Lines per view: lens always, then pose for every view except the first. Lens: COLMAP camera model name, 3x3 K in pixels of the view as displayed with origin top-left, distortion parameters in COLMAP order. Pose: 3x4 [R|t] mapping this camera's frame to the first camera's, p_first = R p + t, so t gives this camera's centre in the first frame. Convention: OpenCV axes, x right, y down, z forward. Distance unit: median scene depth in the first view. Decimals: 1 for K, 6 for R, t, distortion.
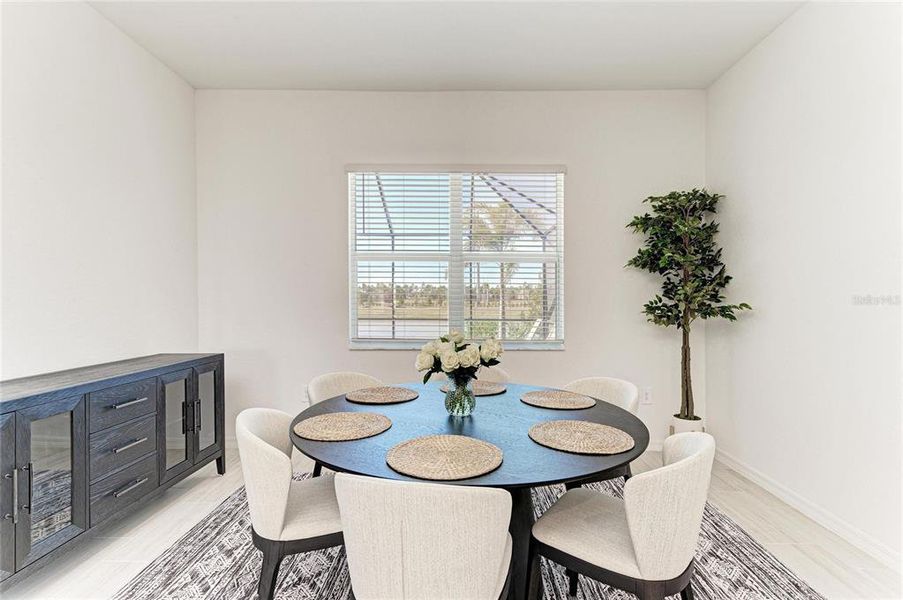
lens RADIAL K [[418.3, 0, 451.5], [0, 418.3, 300.0], [0, 0, 1]] dist [0.015076, -0.000530]
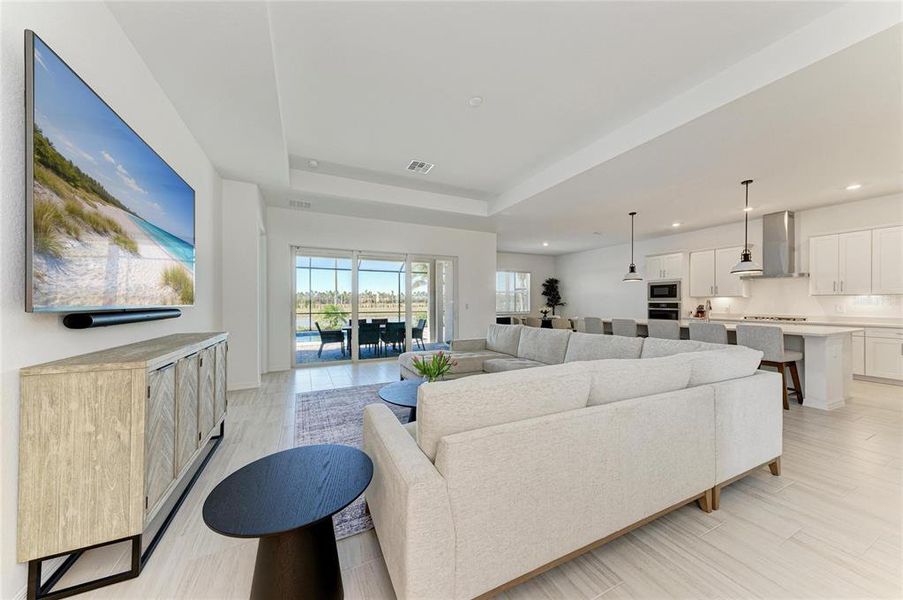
lens RADIAL K [[318.2, 0, 455.2], [0, 318.2, 301.7], [0, 0, 1]] dist [0.012877, -0.000082]
pose [[0.896703, 0.002734, 0.442624, -1.960944], [-0.003044, 0.999995, -0.000009, -0.001230], [-0.442622, -0.001340, 0.896707, -1.681452]]
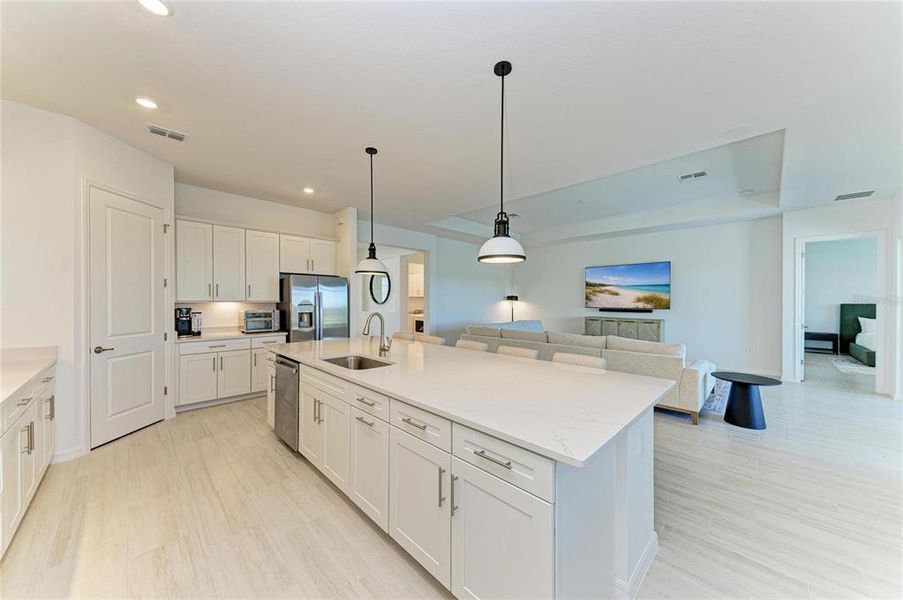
lens RADIAL K [[318.2, 0, 455.2], [0, 318.2, 301.7], [0, 0, 1]] dist [0.012877, -0.000082]
pose [[-0.700166, 0.001618, -0.713978, 0.347721], [-0.002174, 0.999988, 0.004399, -0.048664], [0.713976, 0.004632, -0.700154, -0.057717]]
